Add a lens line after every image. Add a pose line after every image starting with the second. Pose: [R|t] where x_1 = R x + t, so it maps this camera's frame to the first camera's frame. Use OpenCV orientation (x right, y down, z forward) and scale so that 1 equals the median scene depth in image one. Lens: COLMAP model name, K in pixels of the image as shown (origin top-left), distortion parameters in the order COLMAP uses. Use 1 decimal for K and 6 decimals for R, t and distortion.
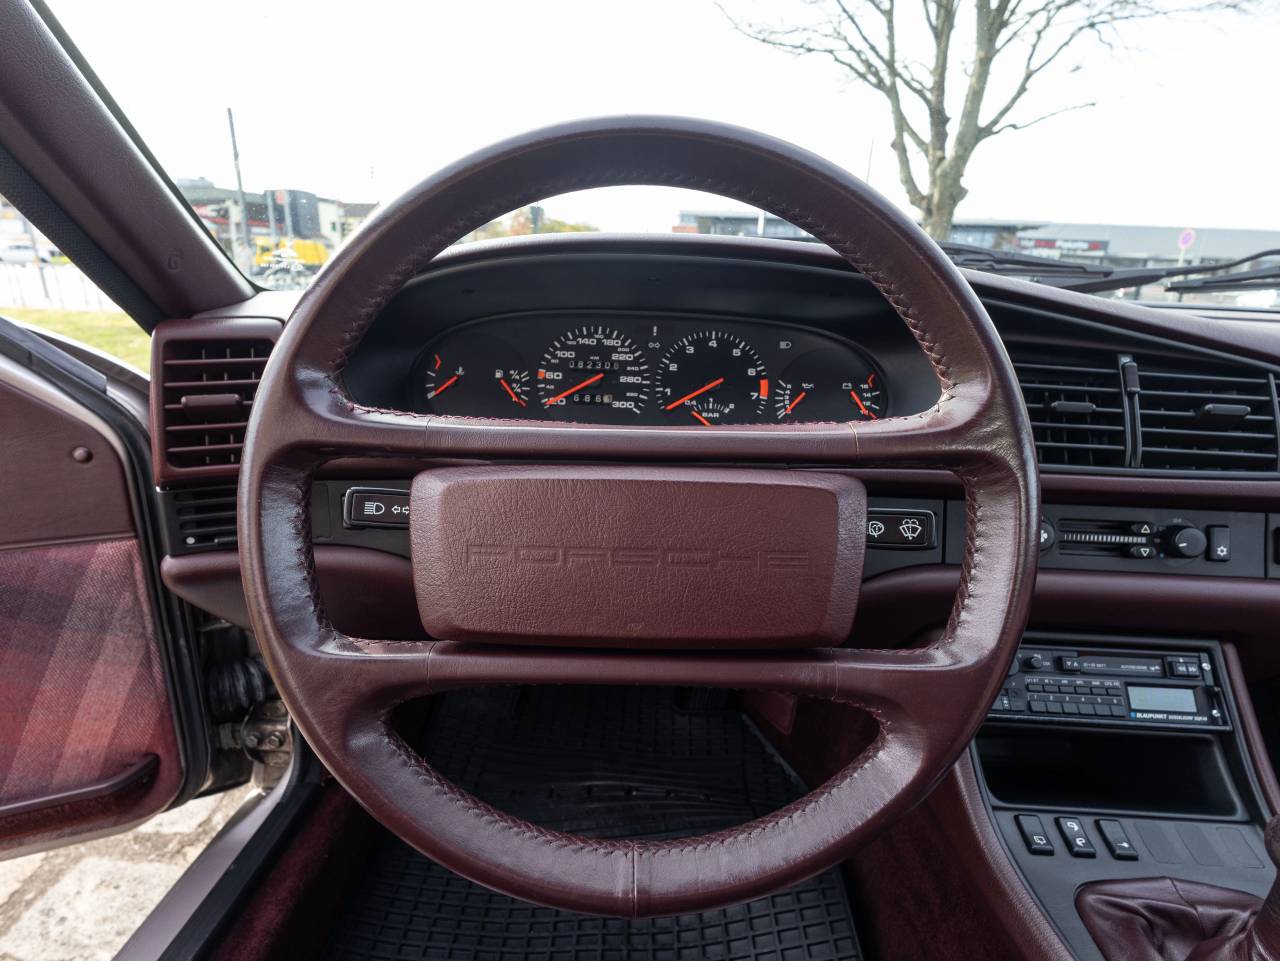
lens RADIAL K [[648.8, 0, 640.0], [0, 648.8, 480.5], [0, 0, 1]] dist [0.004434, 0.000678]
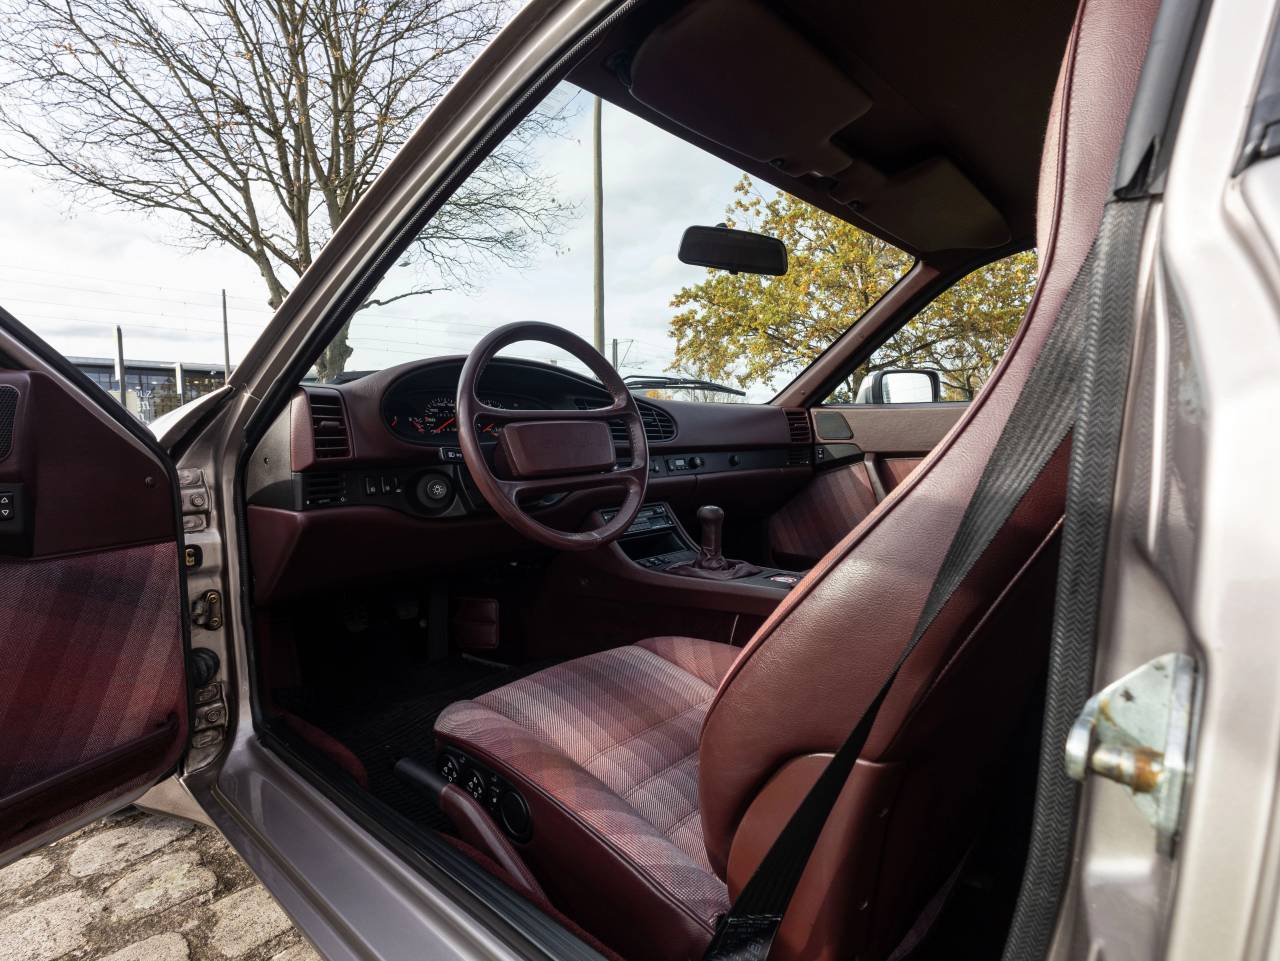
lens RADIAL K [[1165.8, 0, 606.8], [0, 1165.8, 471.9], [0, 0, 1]] dist [-0.002306, 0.004445]
pose [[0.627568, -0.024873, 0.778164, -2.065836], [0.262638, 0.947666, -0.181520, 0.630615], [-0.732925, 0.318292, 0.601258, -1.232919]]
